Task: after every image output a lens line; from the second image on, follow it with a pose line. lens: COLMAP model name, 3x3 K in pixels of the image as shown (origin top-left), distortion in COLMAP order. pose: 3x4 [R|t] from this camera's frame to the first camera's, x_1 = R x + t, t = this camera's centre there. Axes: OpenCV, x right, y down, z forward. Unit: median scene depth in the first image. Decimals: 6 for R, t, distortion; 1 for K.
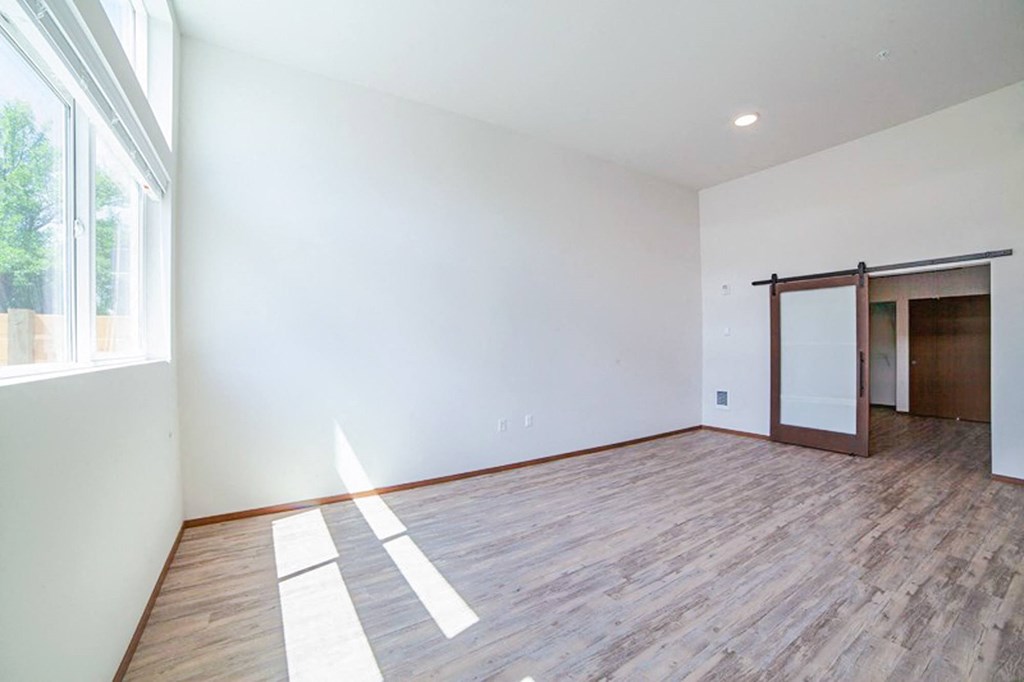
lens RADIAL K [[417.5, 0, 507.8], [0, 417.5, 345.6], [0, 0, 1]] dist [-0.012975, 0.000553]
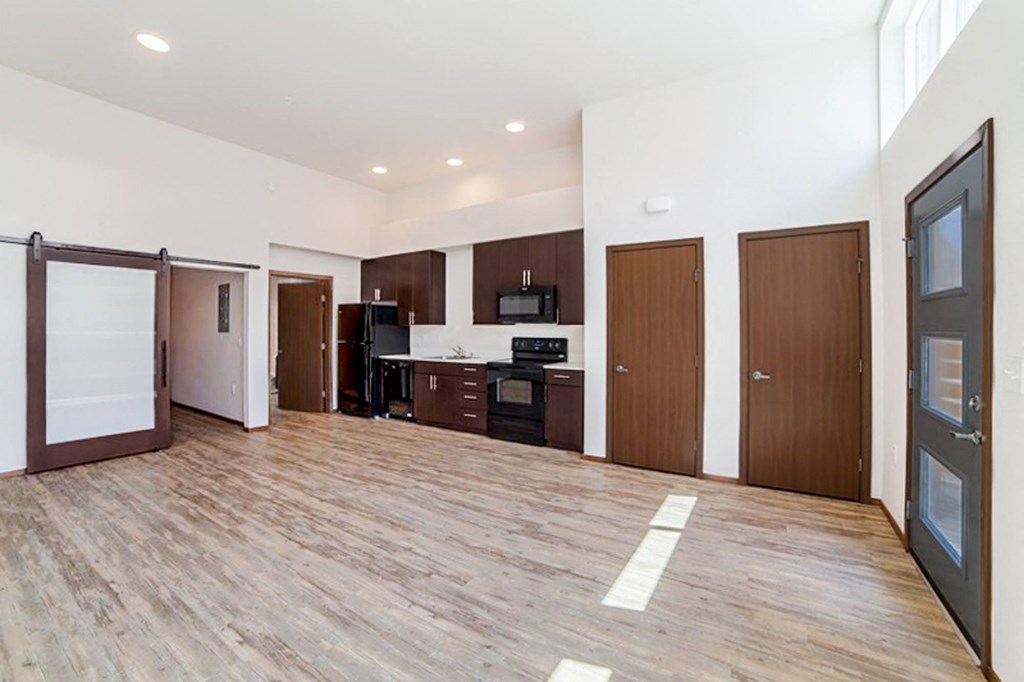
lens RADIAL K [[417.5, 0, 506.9], [0, 417.5, 333.9], [0, 0, 1]] dist [-0.012975, 0.000553]
pose [[-0.383810, -0.001205, 0.923411, -0.469283], [0.001997, 0.999996, 0.002135, -0.001980], [-0.923410, 0.002663, -0.383806, 0.836318]]
